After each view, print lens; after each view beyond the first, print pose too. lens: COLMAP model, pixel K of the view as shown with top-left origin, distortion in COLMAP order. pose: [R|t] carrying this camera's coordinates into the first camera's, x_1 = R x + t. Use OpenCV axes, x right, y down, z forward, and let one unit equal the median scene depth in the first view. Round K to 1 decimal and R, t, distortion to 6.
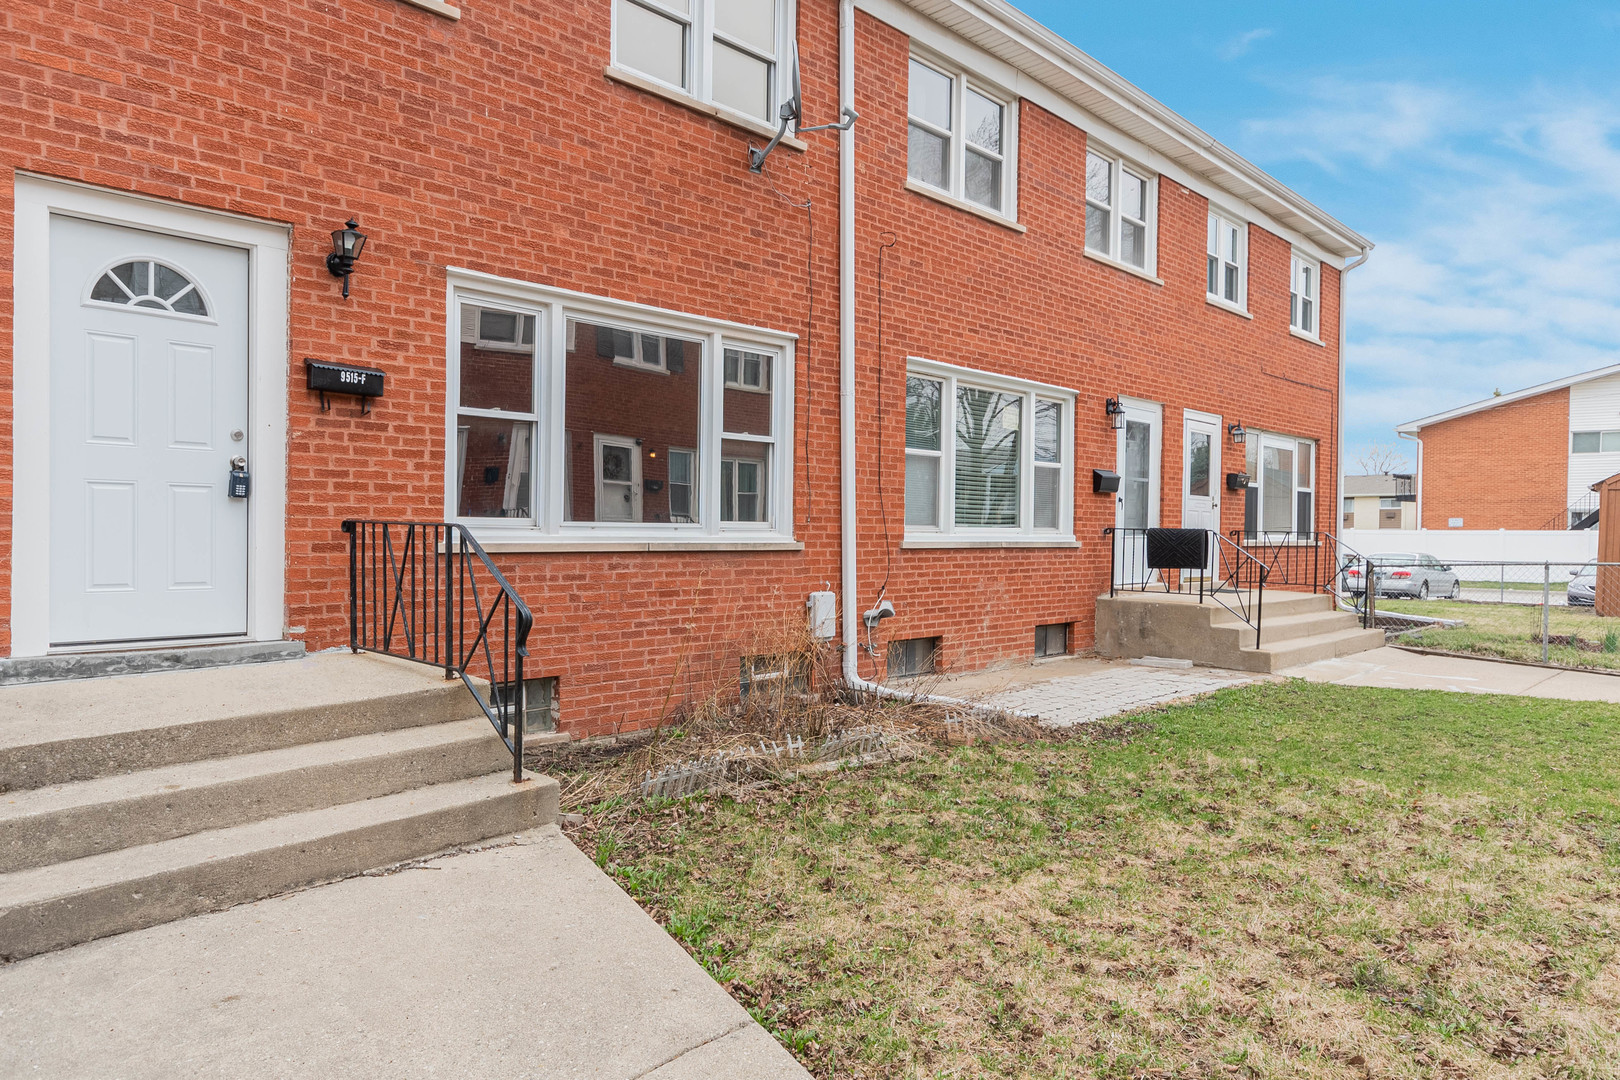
lens RADIAL K [[1100.4, 0, 809.7], [0, 1100.4, 531.2], [0, 0, 1]] dist [0.029728, -0.001797]
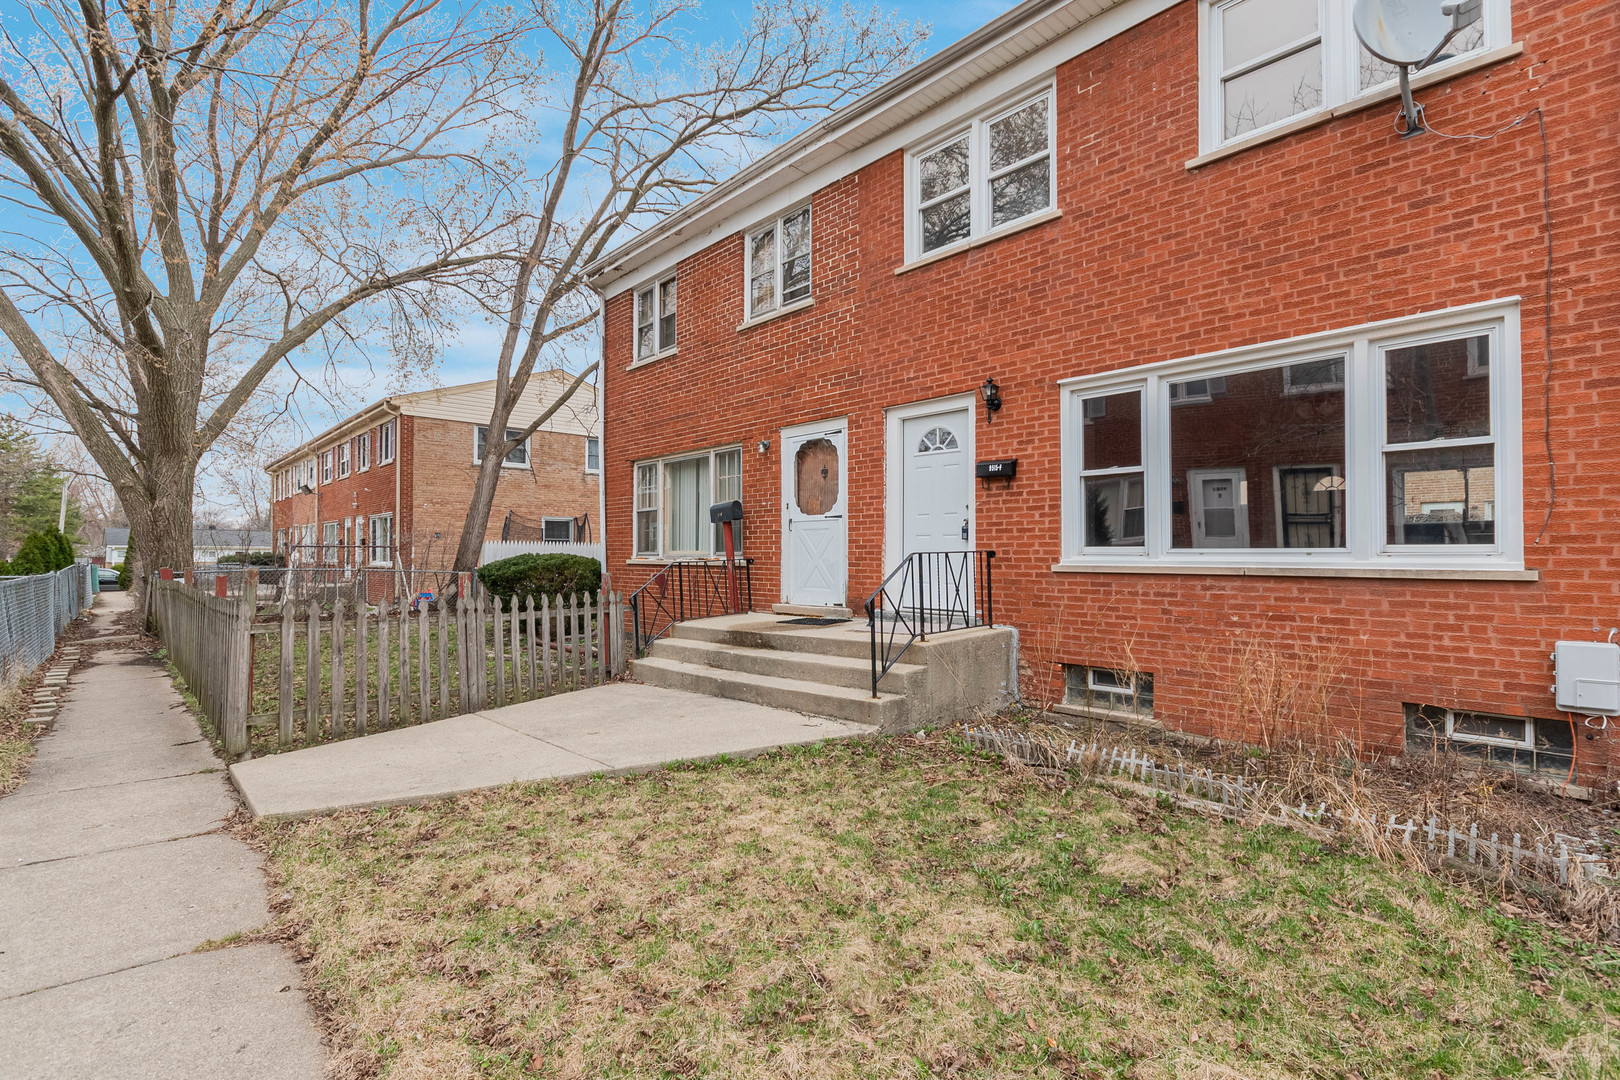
lens RADIAL K [[743.7, 0, 812.8], [0, 743.7, 551.0], [0, 0, 1]] dist [0.006166, 0.000477]
pose [[-0.054952, -0.018355, -0.998320, 0.666185], [-0.006591, 0.999816, -0.018020, 0.011765], [0.998467, 0.005590, -0.055063, 0.691750]]
